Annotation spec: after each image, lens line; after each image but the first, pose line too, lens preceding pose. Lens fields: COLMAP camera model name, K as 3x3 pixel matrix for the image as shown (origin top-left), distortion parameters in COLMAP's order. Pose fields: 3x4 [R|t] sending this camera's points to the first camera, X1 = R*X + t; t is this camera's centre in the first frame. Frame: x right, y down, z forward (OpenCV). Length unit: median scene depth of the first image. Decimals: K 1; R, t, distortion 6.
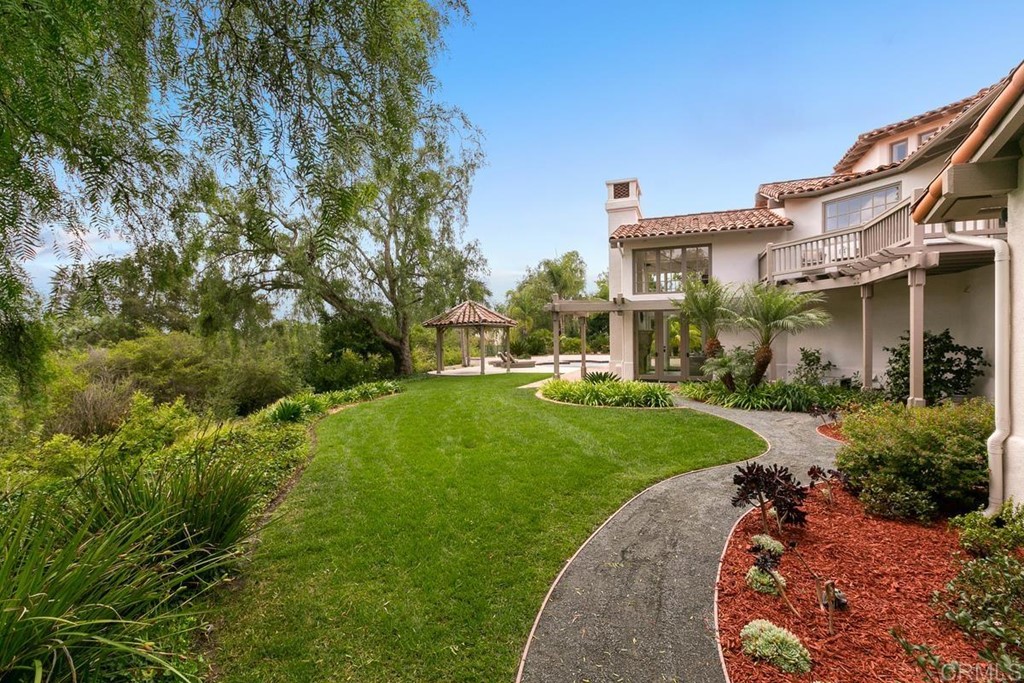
lens RADIAL K [[464.0, 0, 510.3], [0, 464.0, 342.7], [0, 0, 1]] dist [0.000670, 0.000010]
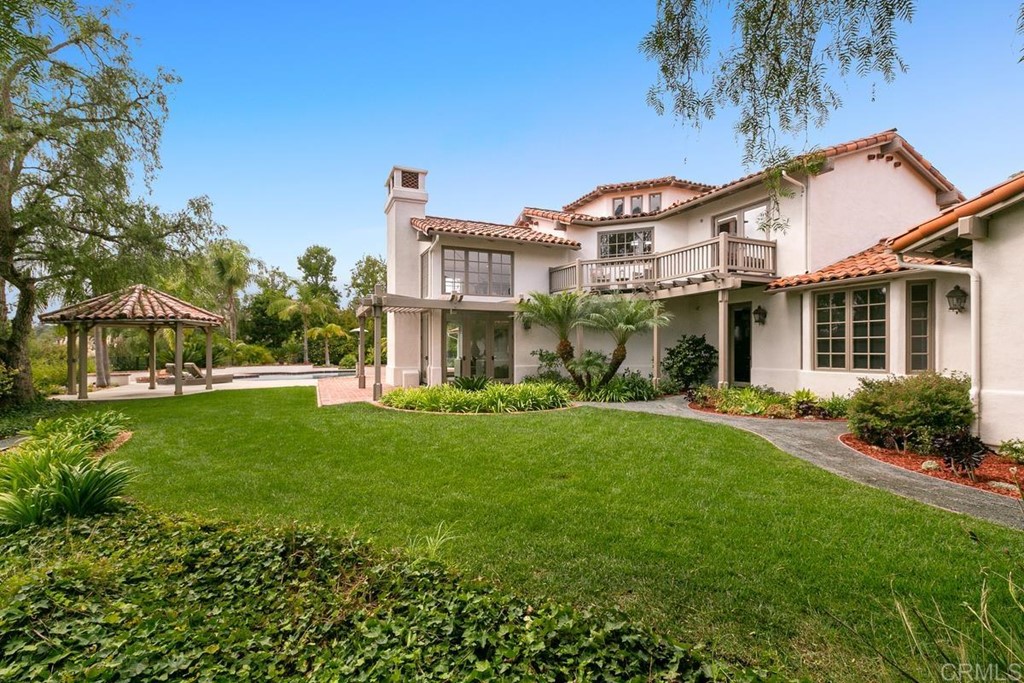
lens RADIAL K [[464.0, 0, 512.1], [0, 464.0, 343.3], [0, 0, 1]] dist [0.000670, 0.000010]
pose [[0.699487, 0.013081, 0.714525, -0.284209], [0.005089, 0.999716, -0.023284, 0.015725], [-0.714627, 0.019923, 0.699222, 0.243251]]
